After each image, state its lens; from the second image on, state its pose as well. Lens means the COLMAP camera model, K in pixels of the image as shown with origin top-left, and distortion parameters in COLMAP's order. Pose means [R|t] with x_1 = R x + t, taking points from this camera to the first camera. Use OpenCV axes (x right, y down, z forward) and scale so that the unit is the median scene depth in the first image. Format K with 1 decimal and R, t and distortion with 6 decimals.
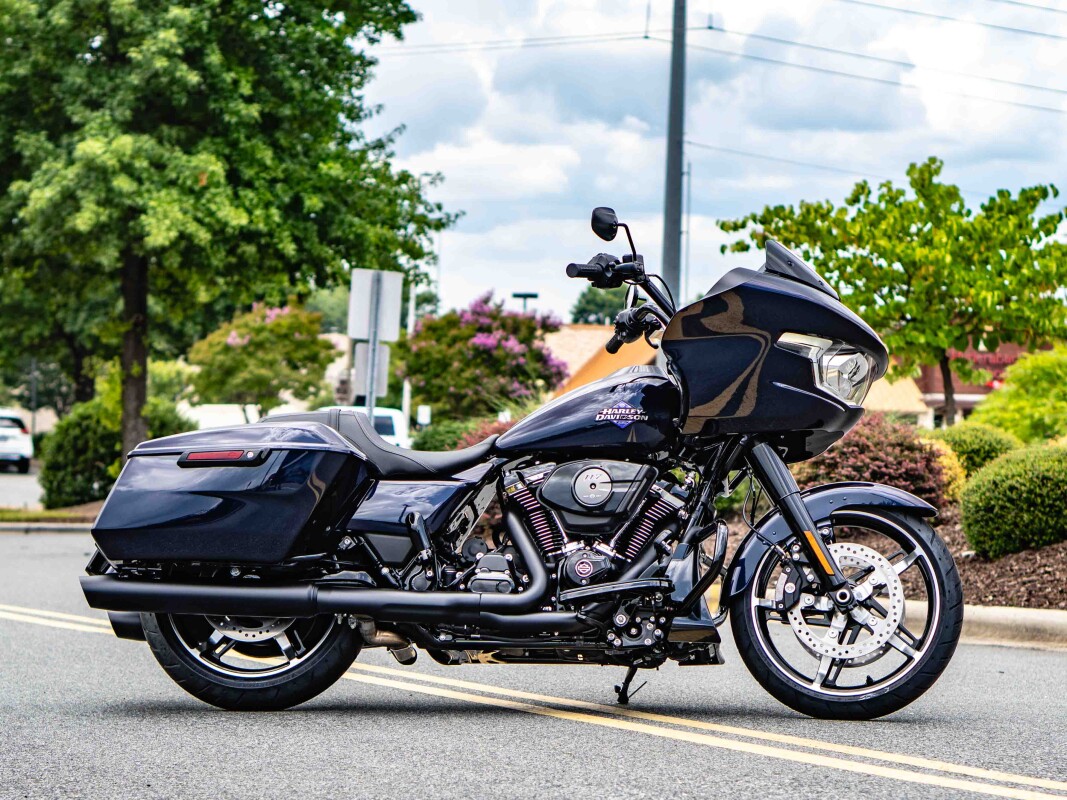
lens RADIAL K [[2756.6, 0, 533.5], [0, 2756.6, 400.0], [0, 0, 1]] dist [0.114516, 1.302846]
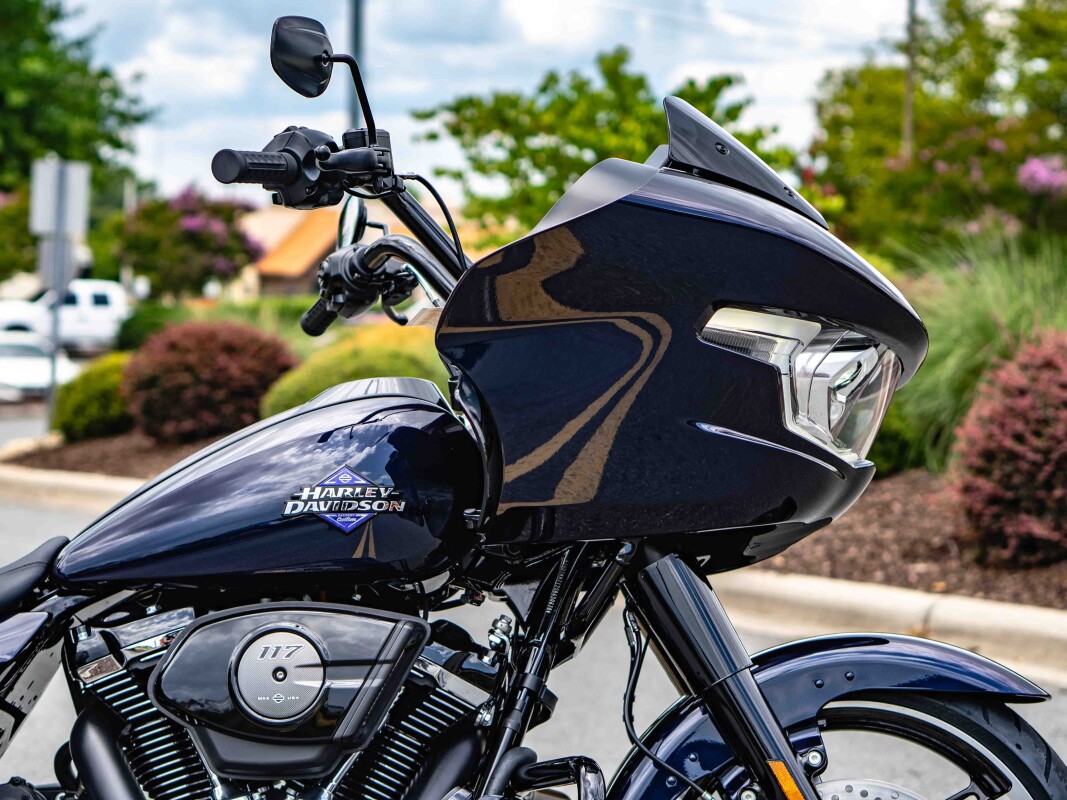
lens RADIAL K [[2756.6, 0, 533.5], [0, 2756.6, 400.0], [0, 0, 1]] dist [0.114516, 1.302846]
pose [[0.993735, -0.020104, 0.109939, 0.014196], [0.015760, 0.999066, 0.040239, -0.027473], [-0.110645, -0.038254, 0.993124, 0.566131]]
